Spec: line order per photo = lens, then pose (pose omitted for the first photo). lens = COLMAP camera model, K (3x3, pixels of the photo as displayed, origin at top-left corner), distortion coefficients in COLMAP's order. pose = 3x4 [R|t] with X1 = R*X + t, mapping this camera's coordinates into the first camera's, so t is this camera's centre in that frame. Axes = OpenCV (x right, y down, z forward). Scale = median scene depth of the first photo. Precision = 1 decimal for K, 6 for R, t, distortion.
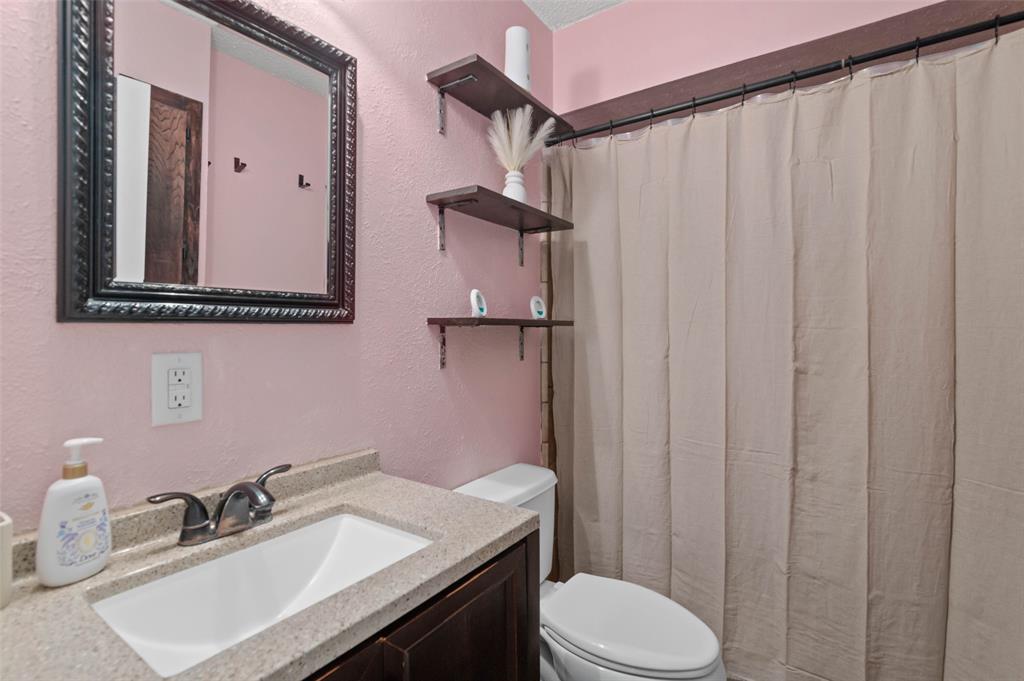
lens RADIAL K [[473.9, 0, 510.5], [0, 473.9, 336.5], [0, 0, 1]] dist [-0.009708, 0.001444]
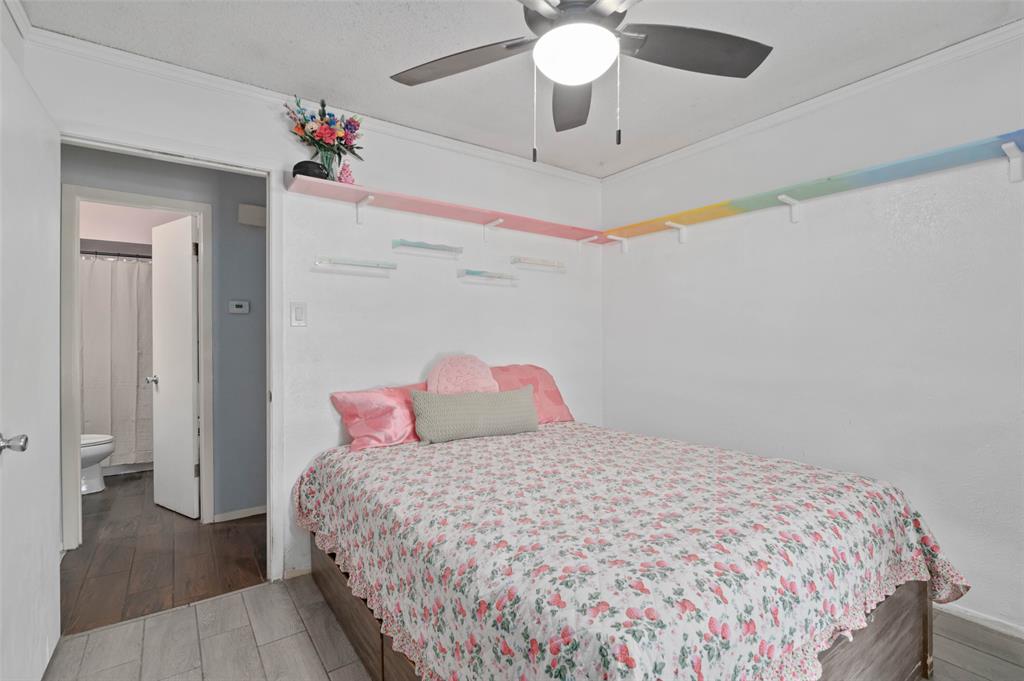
lens RADIAL K [[473.9, 0, 510.5], [0, 473.9, 339.5], [0, 0, 1]] dist [-0.009708, 0.001444]
pose [[0.344521, 0.001910, 0.938777, -1.415854], [0.003526, 0.999988, -0.003329, 0.002174], [-0.938772, 0.004457, 0.344511, -2.290345]]
